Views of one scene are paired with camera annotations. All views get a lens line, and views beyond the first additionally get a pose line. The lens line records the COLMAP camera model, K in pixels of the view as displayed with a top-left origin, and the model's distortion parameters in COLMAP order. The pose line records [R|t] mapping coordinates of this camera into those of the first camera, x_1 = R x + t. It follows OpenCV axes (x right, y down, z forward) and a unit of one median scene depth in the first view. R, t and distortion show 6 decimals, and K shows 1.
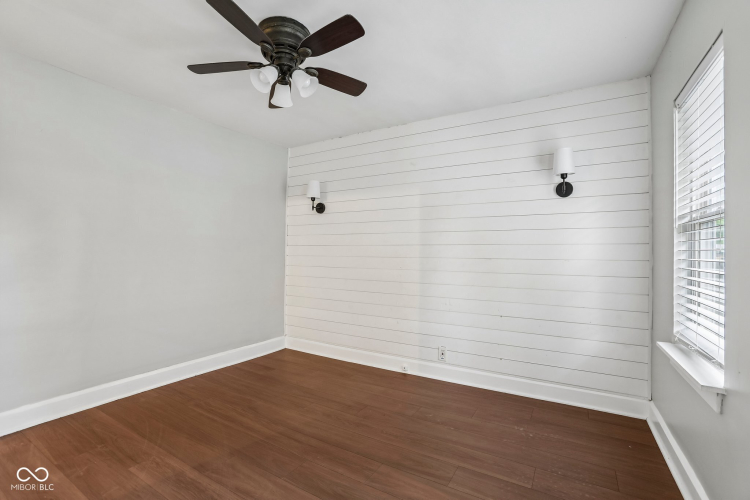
lens RADIAL K [[342.6, 0, 369.1], [0, 342.6, 248.8], [0, 0, 1]] dist [-0.043605, 0.007178]
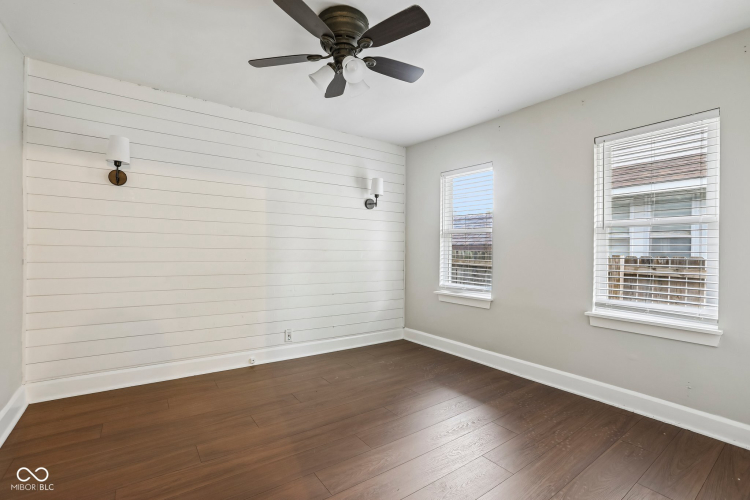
lens RADIAL K [[342.6, 0, 375.2], [0, 342.6, 251.4], [0, 0, 1]] dist [-0.043605, 0.007178]
pose [[0.390472, -0.006296, 0.920593, -0.724421], [-0.024705, 0.999545, 0.017314, 0.008084], [-0.920283, -0.029504, 0.390139, 0.328134]]
